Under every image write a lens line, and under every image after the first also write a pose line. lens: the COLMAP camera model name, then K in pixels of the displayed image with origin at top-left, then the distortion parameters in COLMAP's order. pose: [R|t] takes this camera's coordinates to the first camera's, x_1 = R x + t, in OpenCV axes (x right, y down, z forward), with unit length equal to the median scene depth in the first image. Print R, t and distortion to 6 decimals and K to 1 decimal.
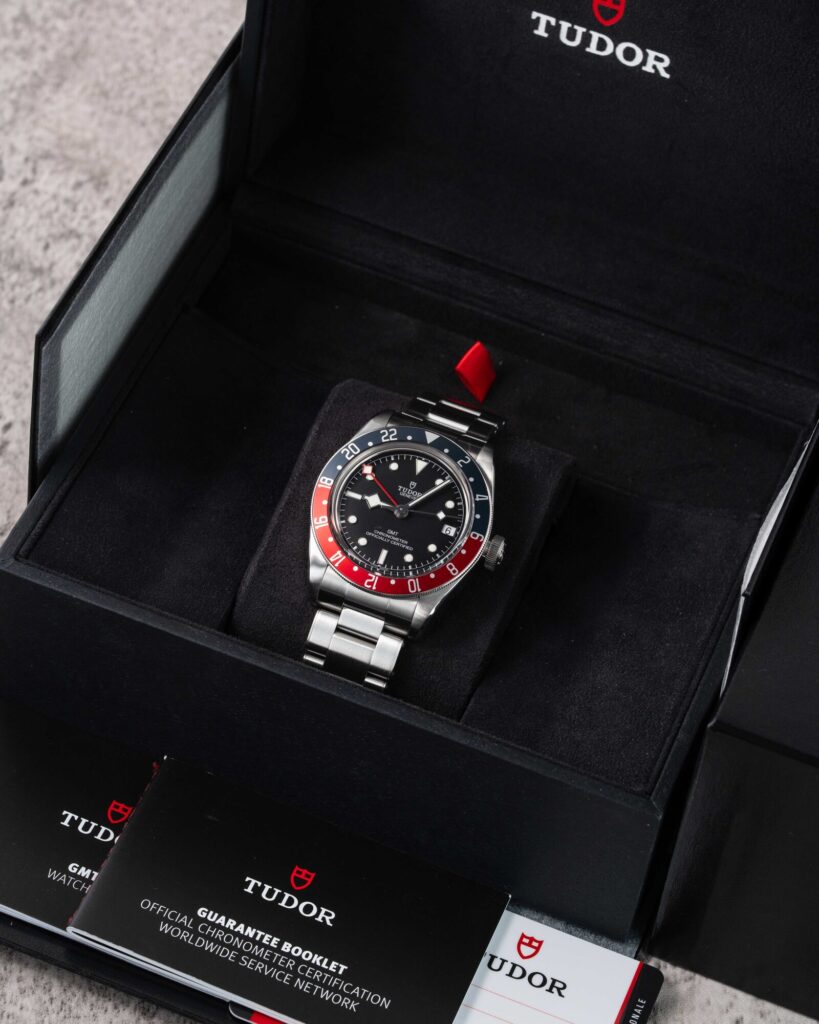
lens RADIAL K [[4180.2, 0, 409.5], [0, 4180.2, 512.0], [0, 0, 1]] dist [-0.008341, -0.402608]
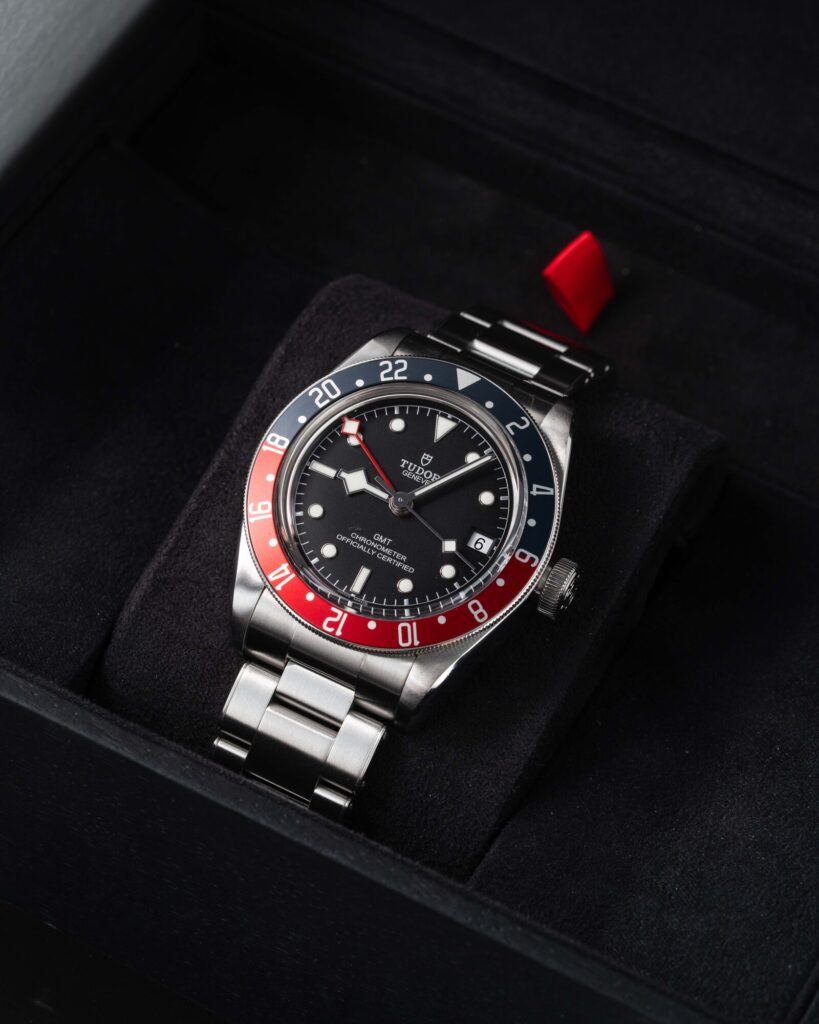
lens RADIAL K [[4180.2, 0, 409.5], [0, 4180.2, 512.0], [0, 0, 1]] dist [-0.008341, -0.402608]
pose [[0.992256, 0.077702, -0.096903, 0.054890], [-0.077915, 0.996959, 0.001592, 0.000000], [0.096732, 0.005971, 0.995293, 0.428424]]
